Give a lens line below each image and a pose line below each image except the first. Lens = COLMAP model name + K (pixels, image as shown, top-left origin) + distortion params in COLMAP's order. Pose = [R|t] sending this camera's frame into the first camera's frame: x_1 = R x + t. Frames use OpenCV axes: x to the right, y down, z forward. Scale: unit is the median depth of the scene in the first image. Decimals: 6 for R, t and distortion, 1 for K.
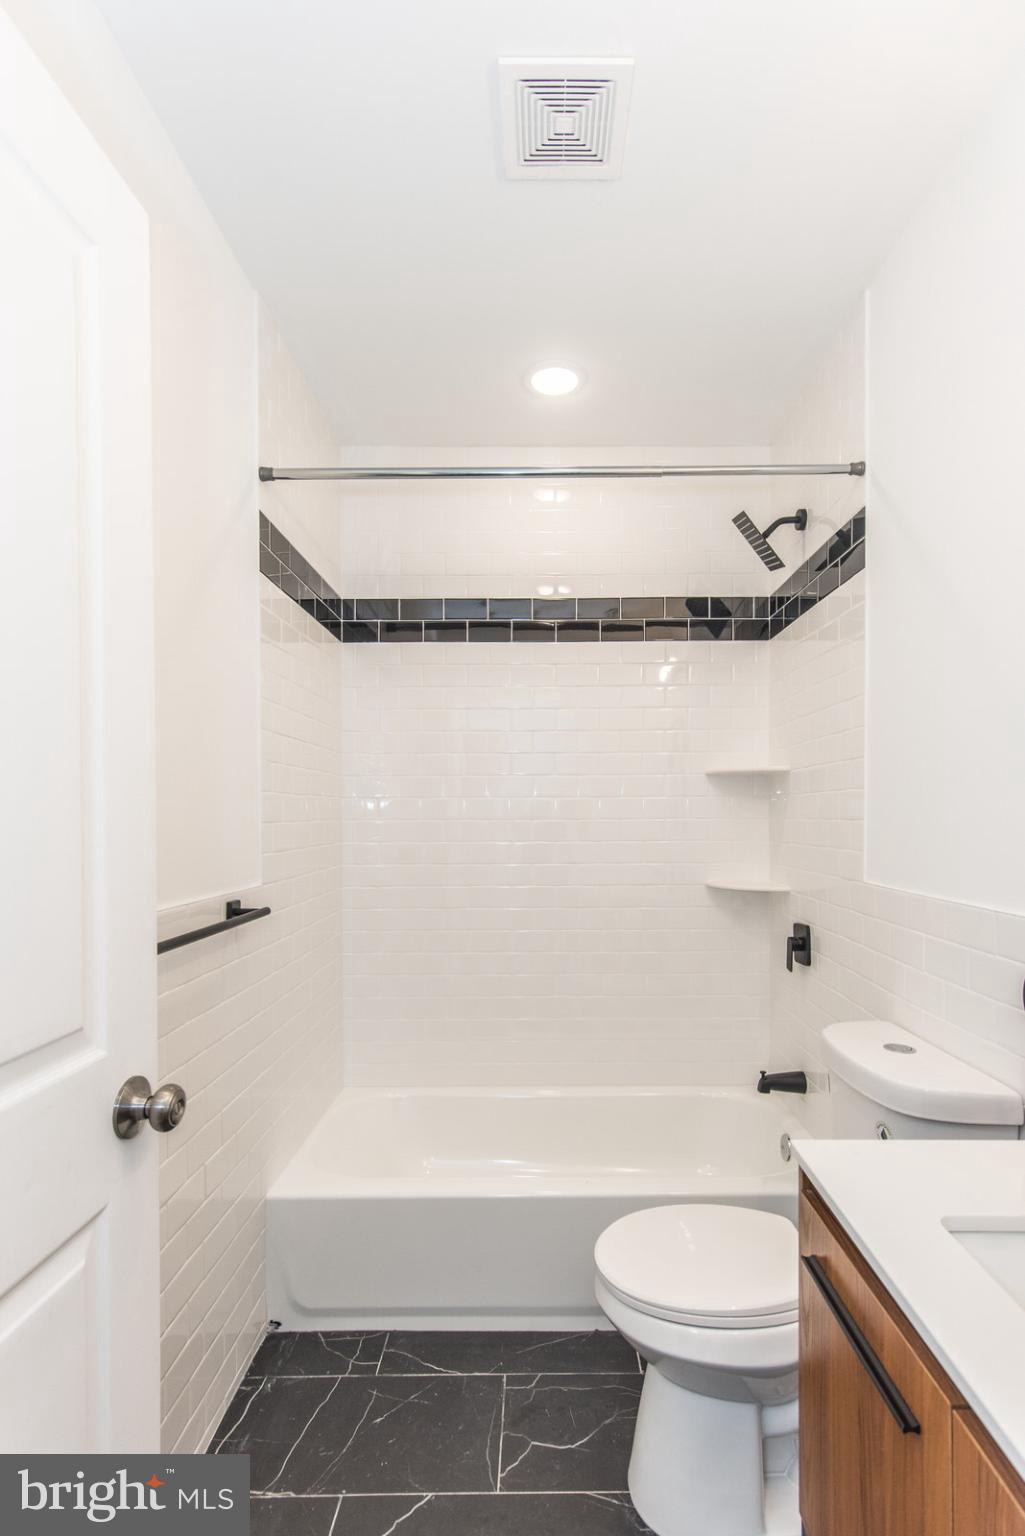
lens RADIAL K [[781.6, 0, 566.3], [0, 781.6, 820.6], [0, 0, 1]] dist [0.006970, -0.004166]
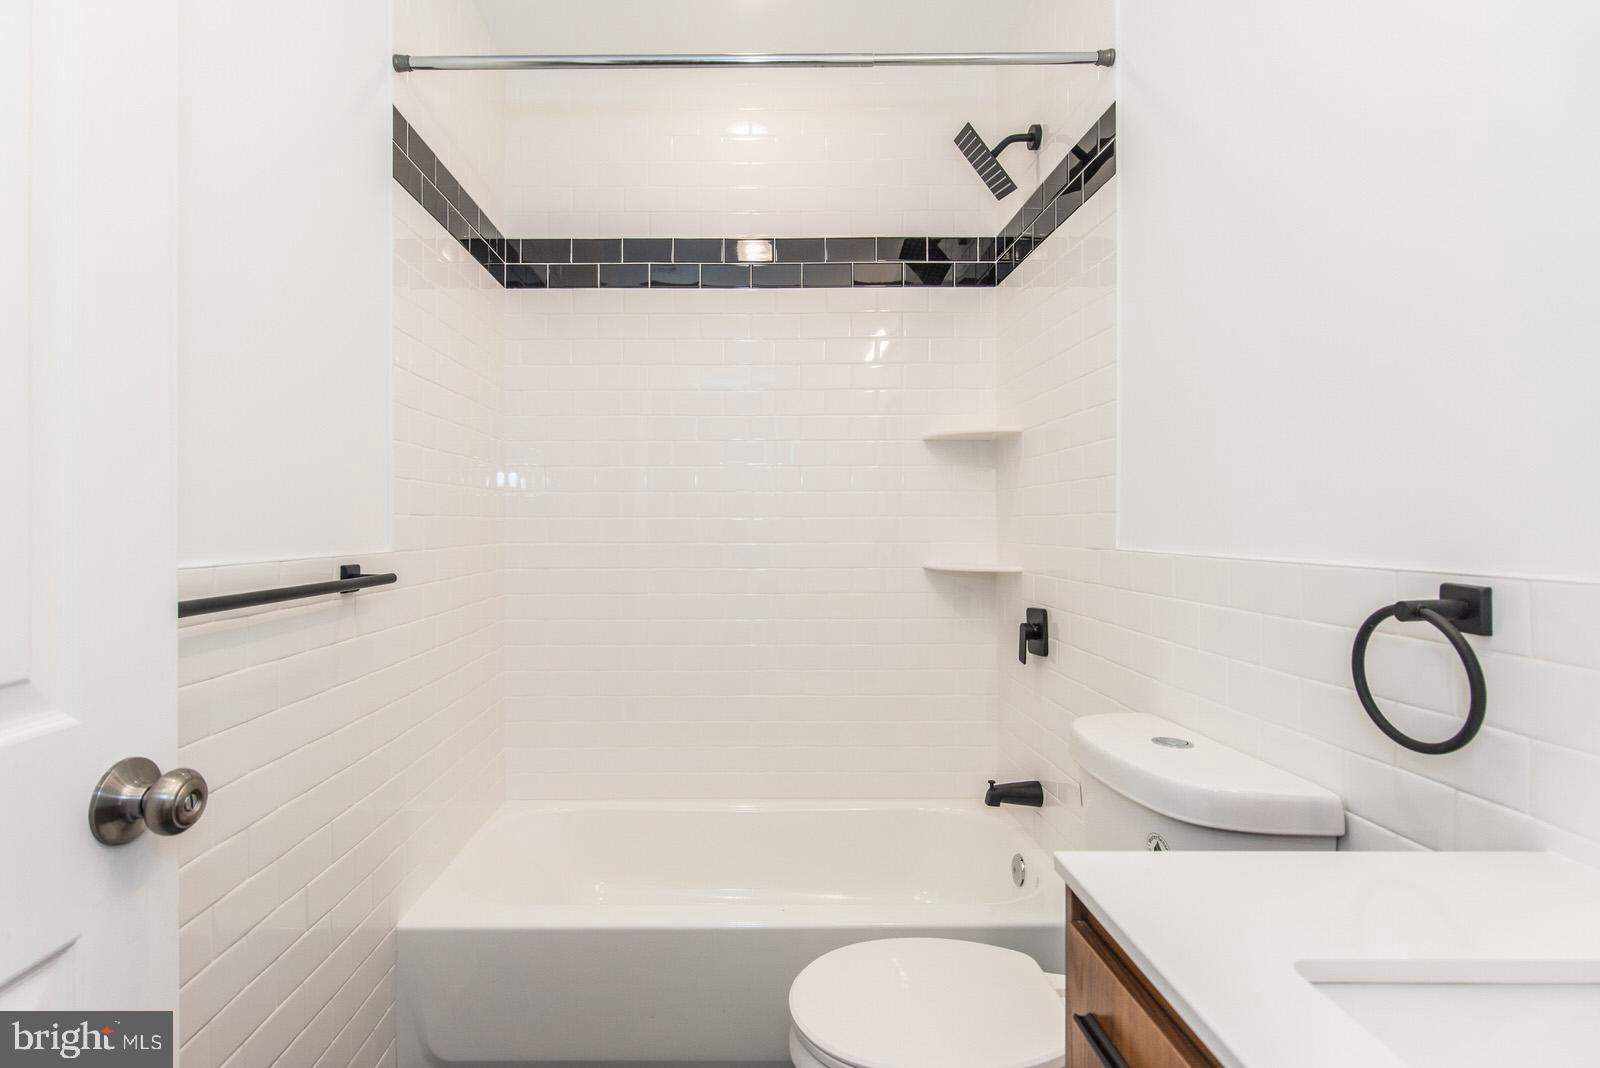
lens RADIAL K [[814.2, 0, 770.8], [0, 814.2, 526.1], [0, 0, 1]] dist [0.006970, -0.004166]
pose [[0.999997, 0.000788, -0.002341, 0.014616], [-0.000810, 0.999954, -0.009585, 0.060325], [0.002333, 0.009586, 0.999951, 0.126600]]
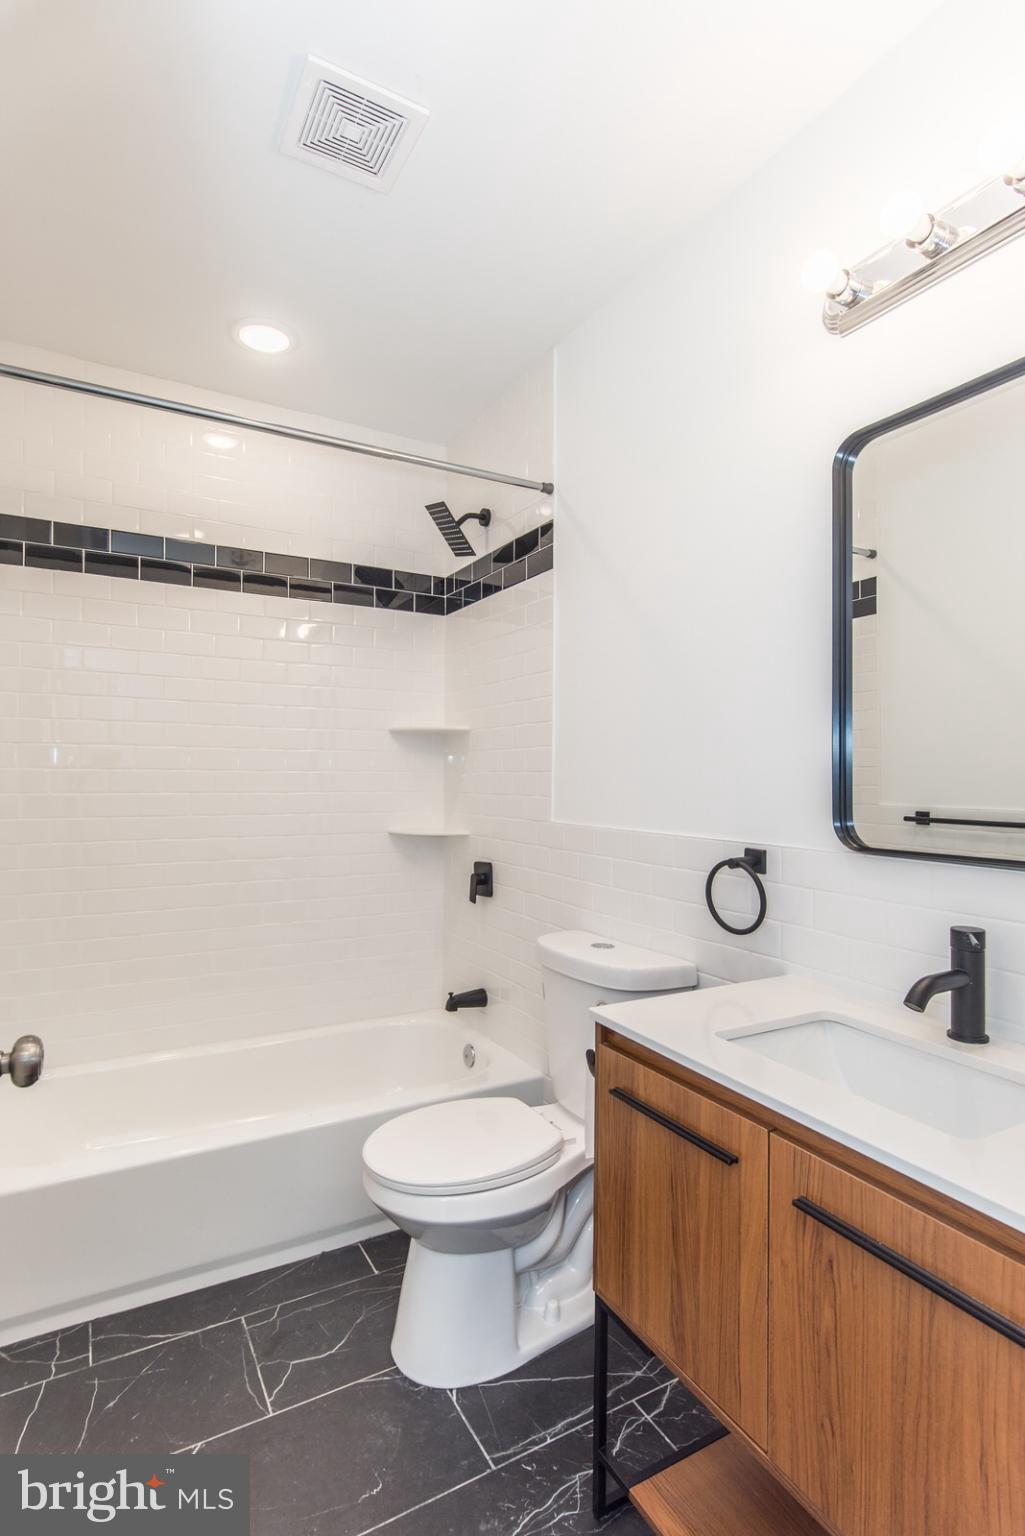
lens RADIAL K [[781.6, 0, 515.2], [0, 781.6, 776.2], [0, 0, 1]] dist [0.006970, -0.004166]
pose [[0.875980, 0.011105, 0.482219, -0.259186], [-0.007630, 0.999929, -0.009167, 0.016795], [-0.482287, 0.004351, 0.876003, -0.055084]]
